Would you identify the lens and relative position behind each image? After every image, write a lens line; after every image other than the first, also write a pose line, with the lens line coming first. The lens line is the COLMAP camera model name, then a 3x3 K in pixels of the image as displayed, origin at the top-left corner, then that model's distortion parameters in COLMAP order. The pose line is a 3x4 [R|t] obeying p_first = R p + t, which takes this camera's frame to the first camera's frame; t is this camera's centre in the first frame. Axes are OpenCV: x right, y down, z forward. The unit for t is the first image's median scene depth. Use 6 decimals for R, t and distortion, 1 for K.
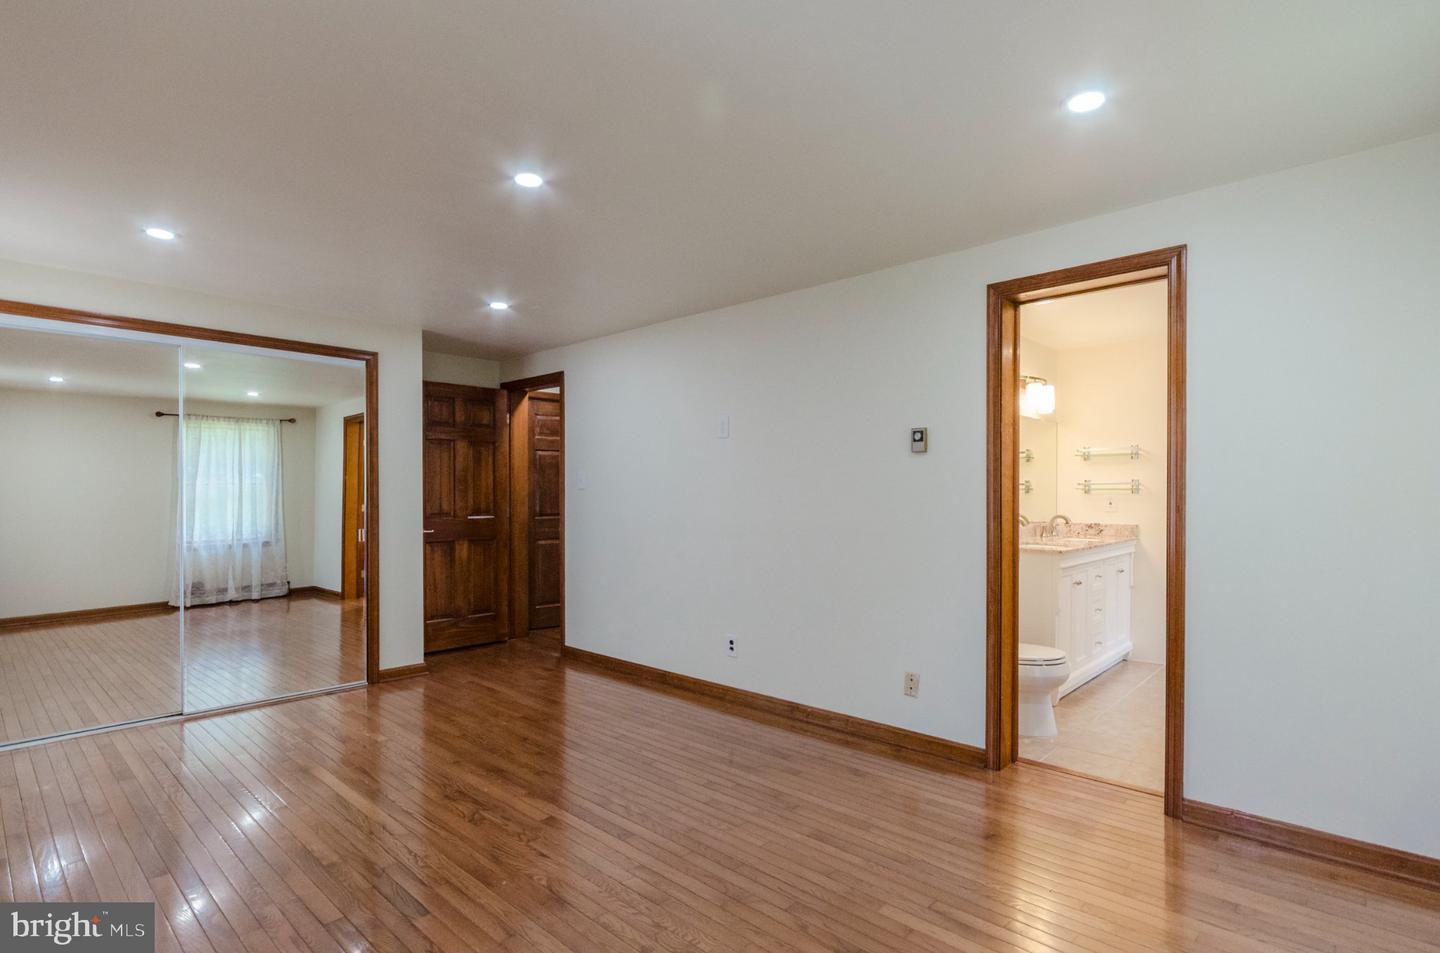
lens RADIAL K [[704.4, 0, 760.8], [0, 704.4, 500.5], [0, 0, 1]] dist [-0.003178, -0.000367]
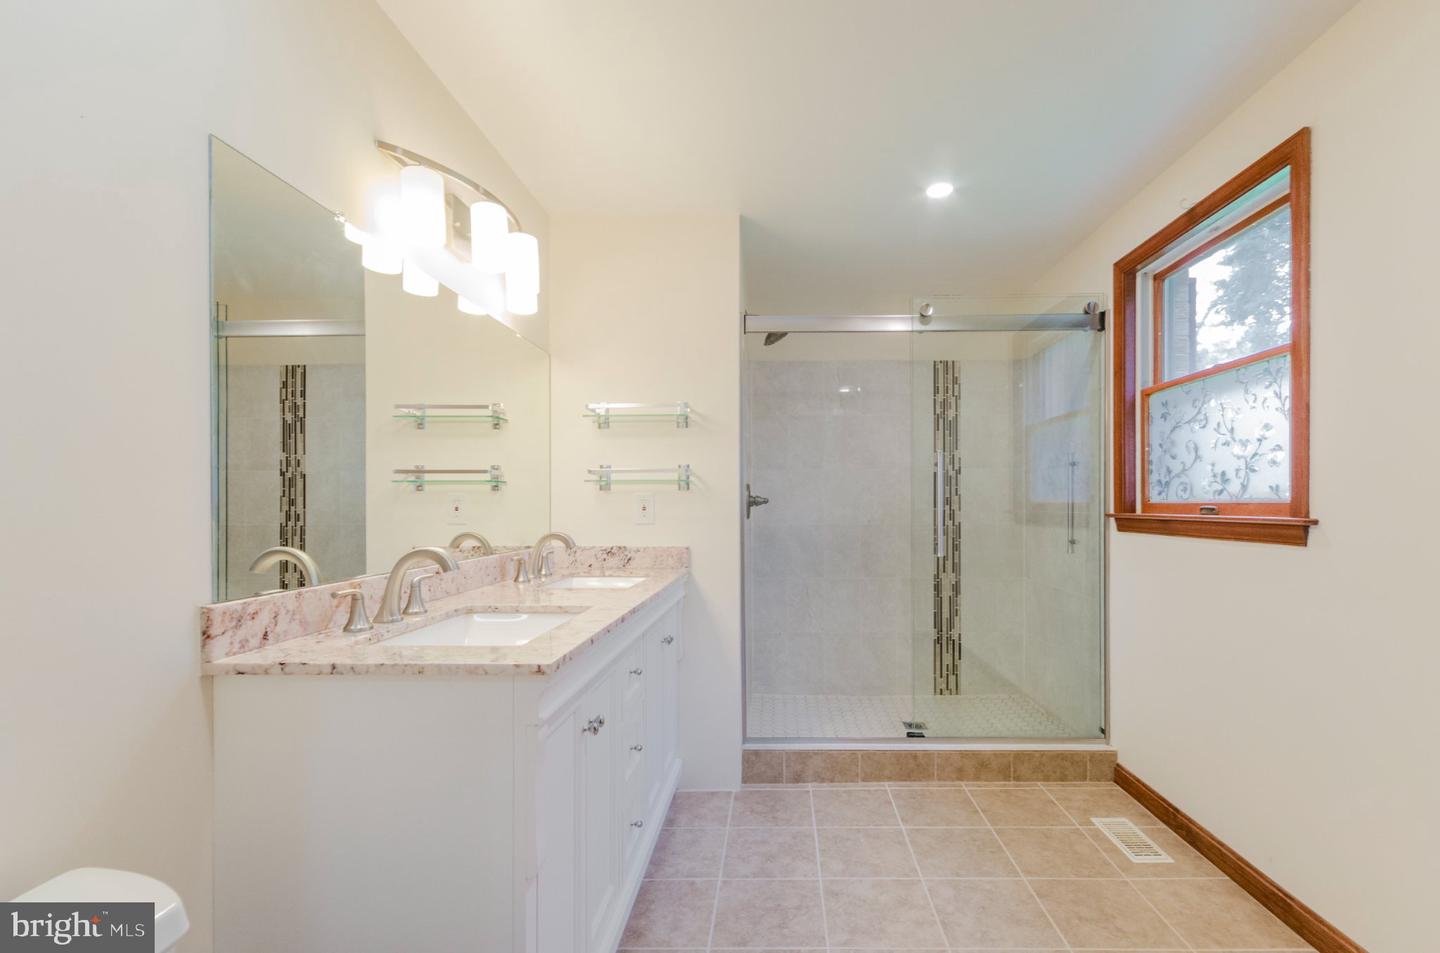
lens RADIAL K [[645.4, 0, 721.4], [0, 645.4, 494.0], [0, 0, 1]] dist [0.001833, 0.000105]
pose [[0.809418, -0.000761, 0.587232, 0.252686], [0.008722, 0.999904, -0.010725, -0.001219], [-0.587168, 0.013803, 0.809348, 0.562250]]
